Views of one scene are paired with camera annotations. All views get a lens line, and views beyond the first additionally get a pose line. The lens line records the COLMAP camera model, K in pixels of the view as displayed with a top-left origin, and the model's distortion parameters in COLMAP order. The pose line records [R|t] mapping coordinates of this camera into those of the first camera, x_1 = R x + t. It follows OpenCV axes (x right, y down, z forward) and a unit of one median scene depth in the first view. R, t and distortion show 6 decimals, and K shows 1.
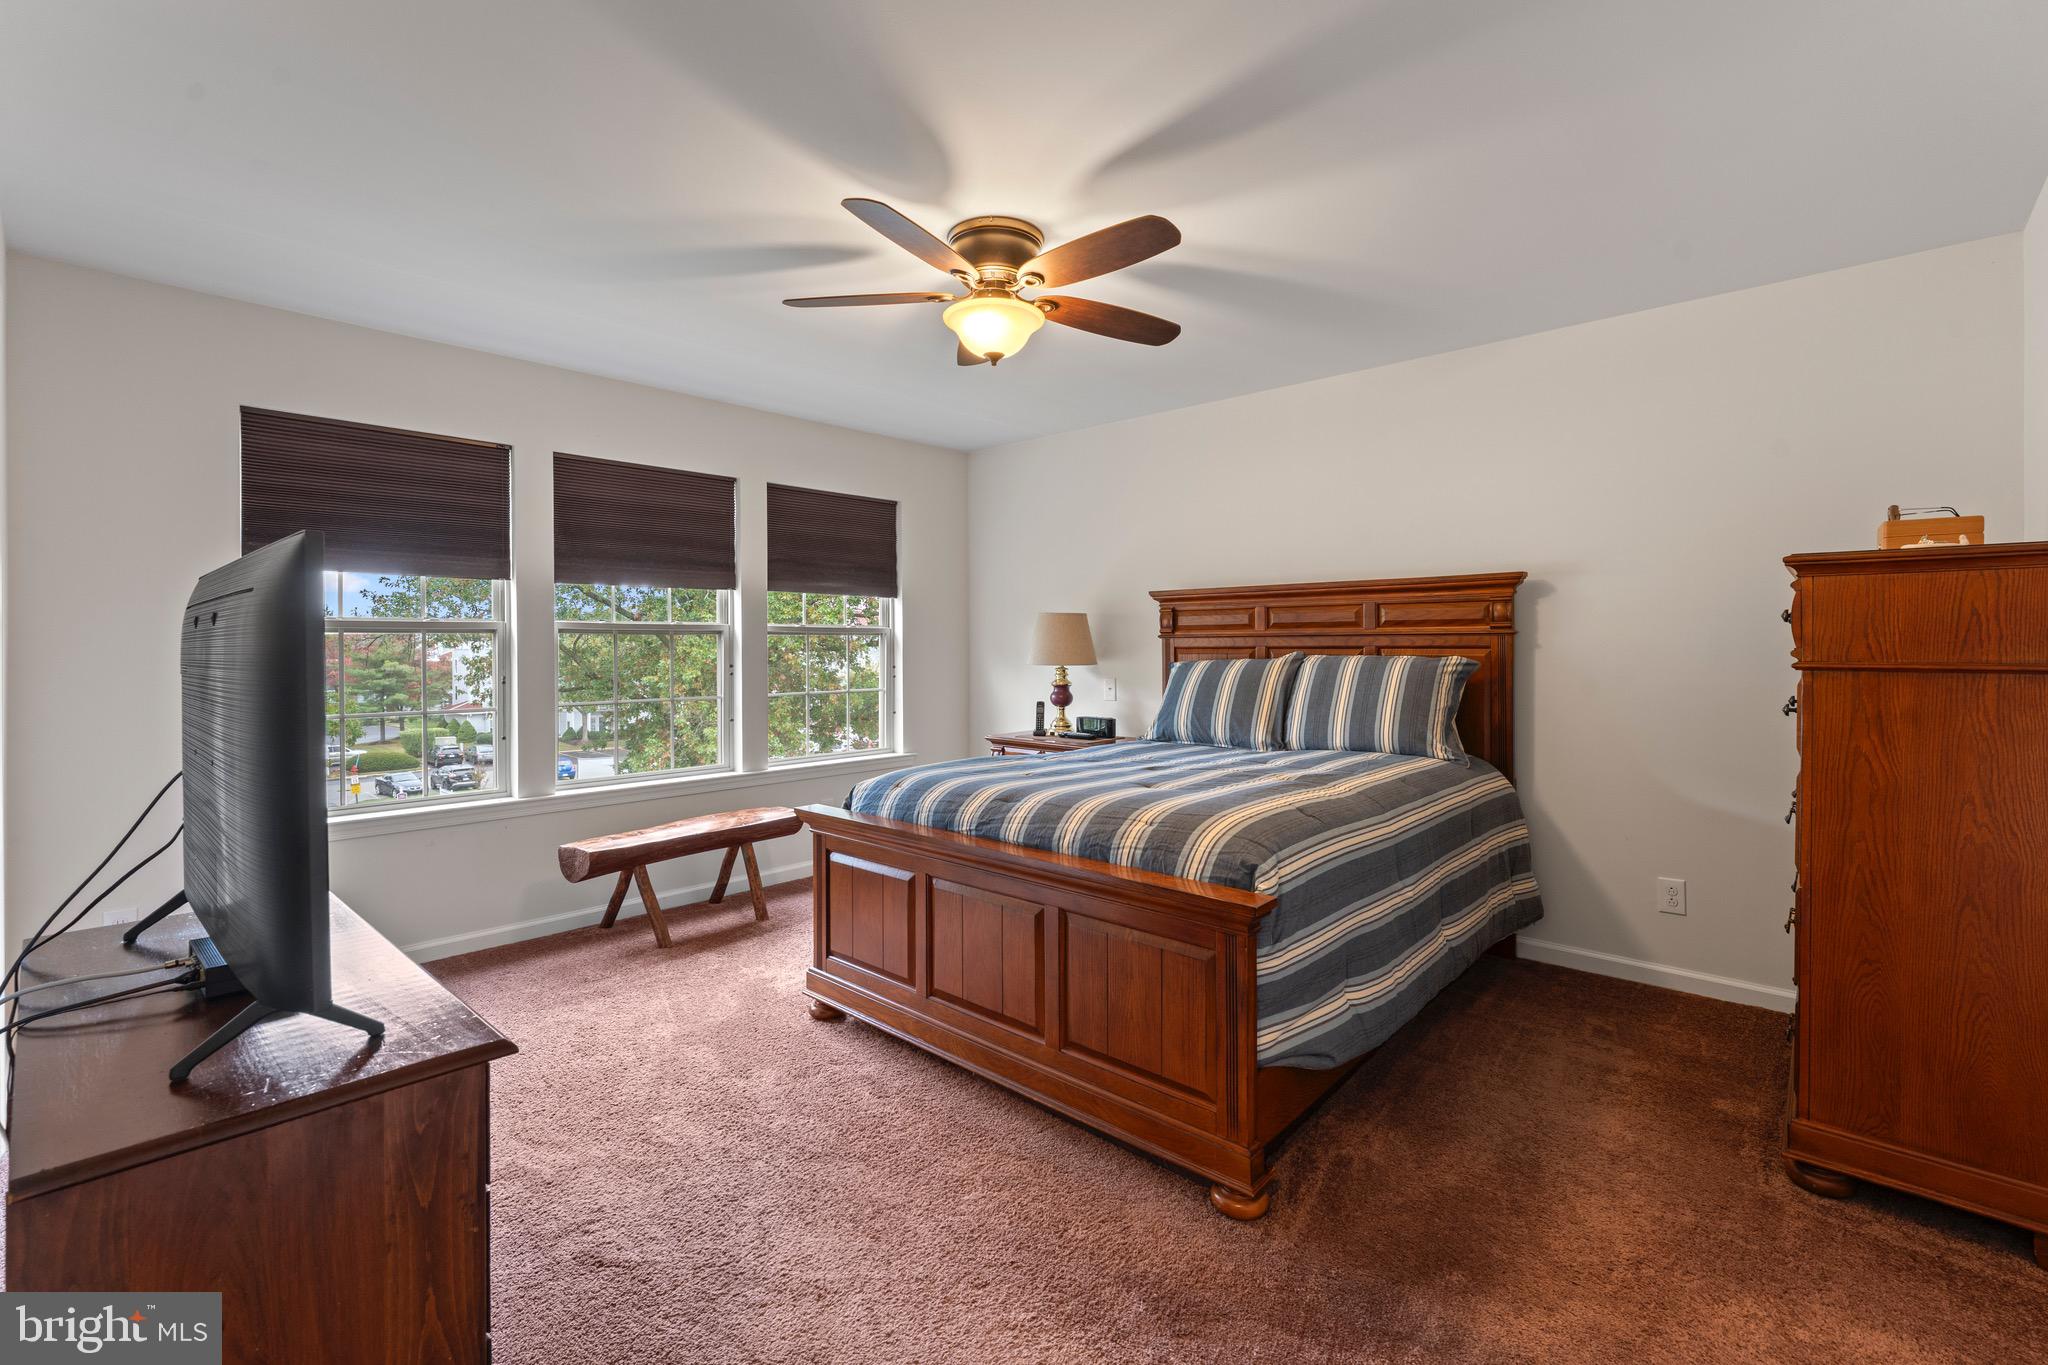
lens RADIAL K [[881.4, 0, 1023.4], [0, 881.4, 662.9], [0, 0, 1]] dist [0.004151, -0.000130]
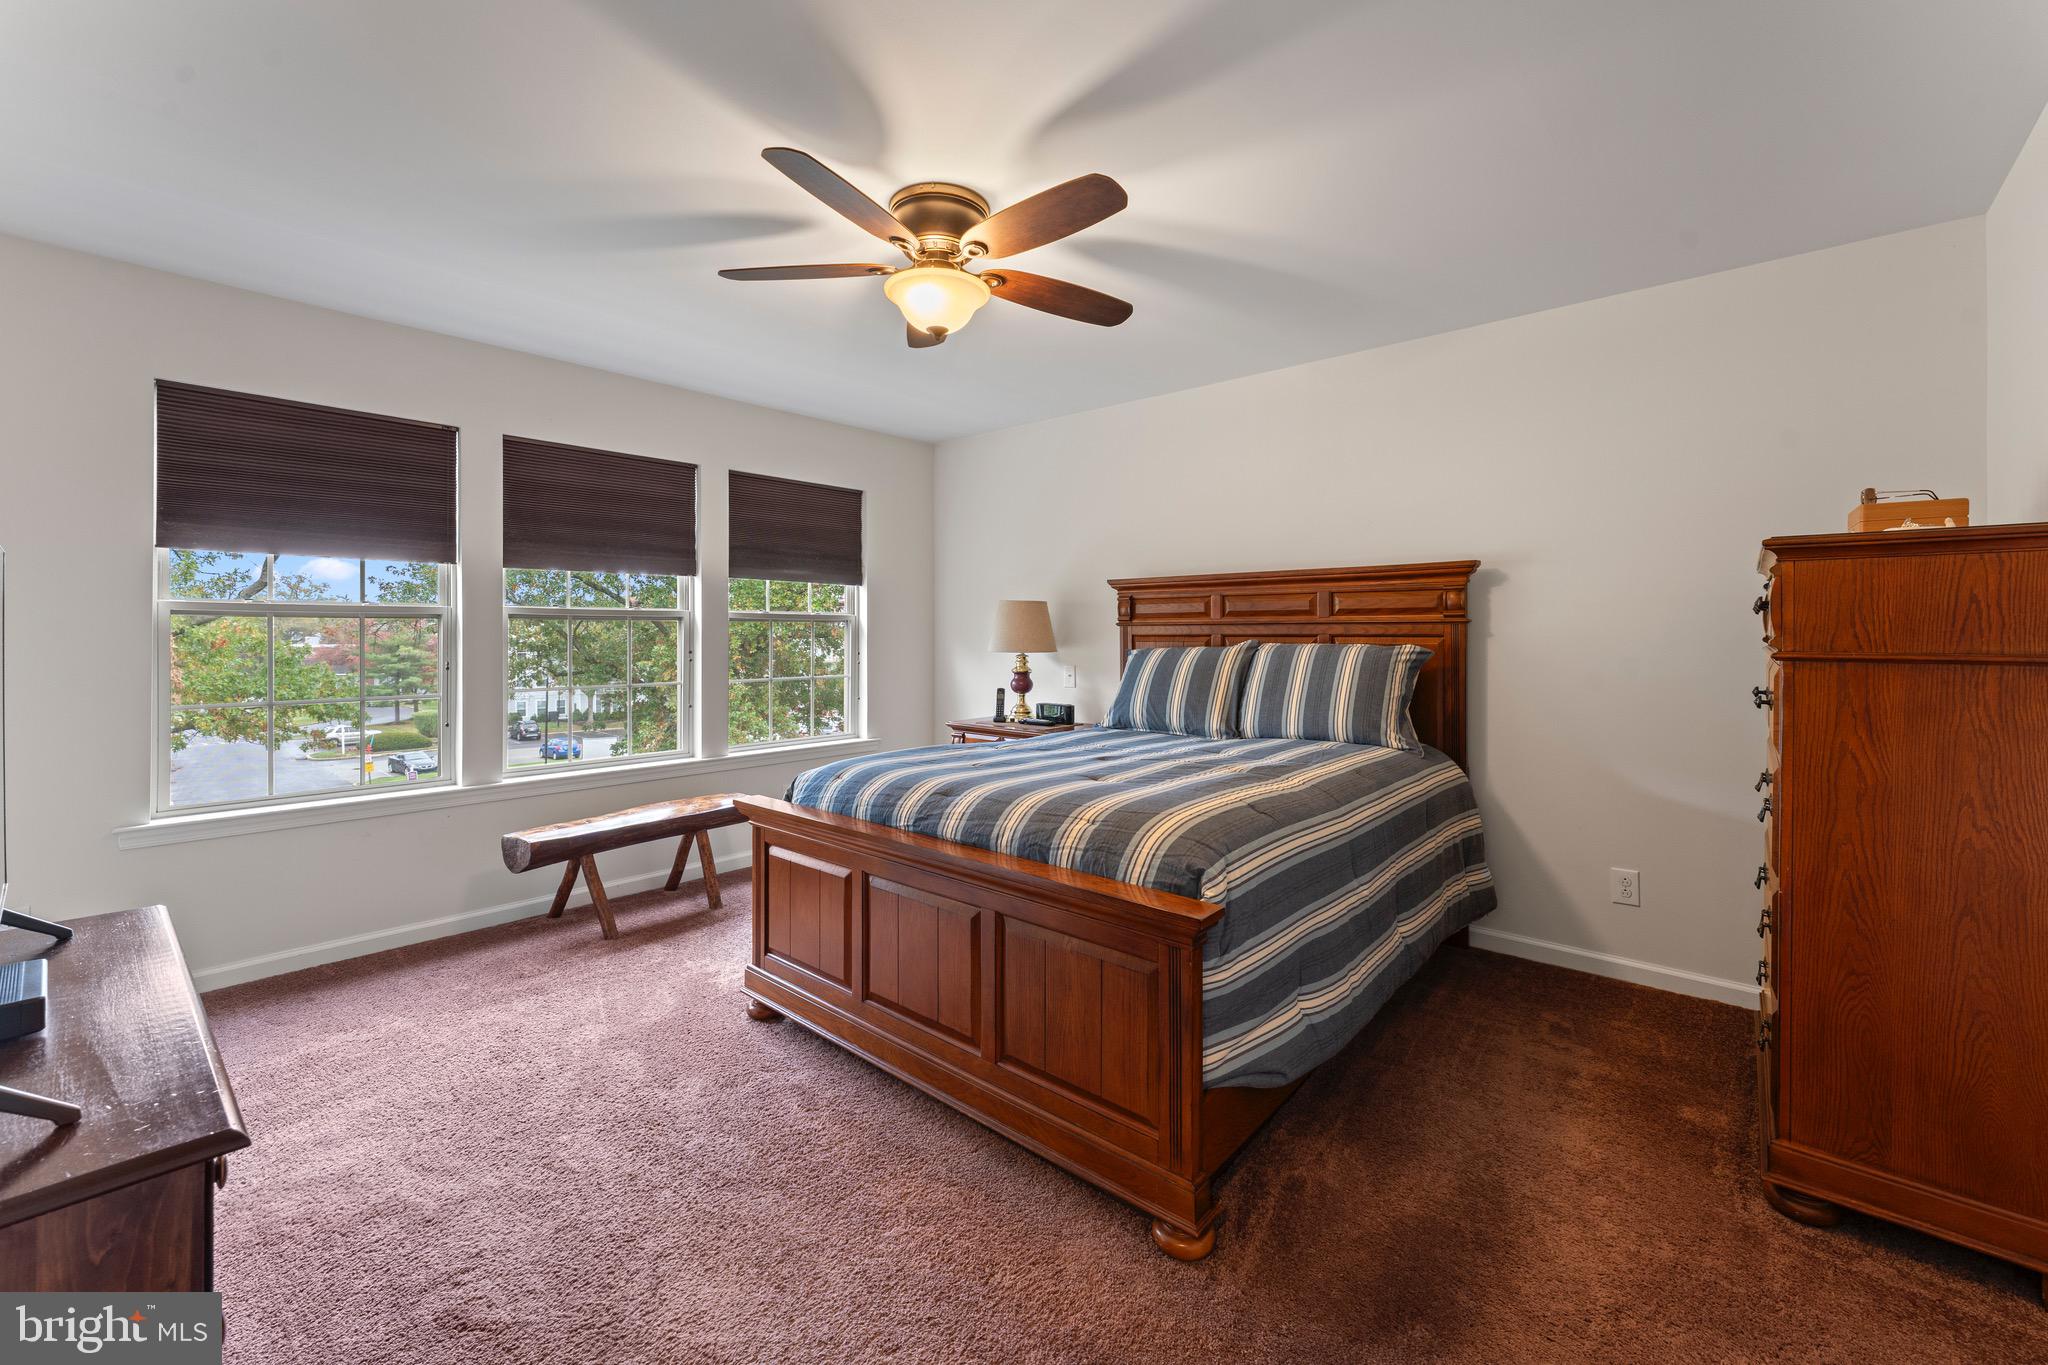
lens RADIAL K [[826.6, 0, 1016.8], [0, 826.6, 648.7], [0, 0, 1]] dist [0.004582, 0.000118]
pose [[0.999793, 0.003155, 0.020117, 0.040897], [-0.003129, 0.999994, -0.001296, -0.000692], [-0.020121, 0.001232, 0.999797, 0.110282]]
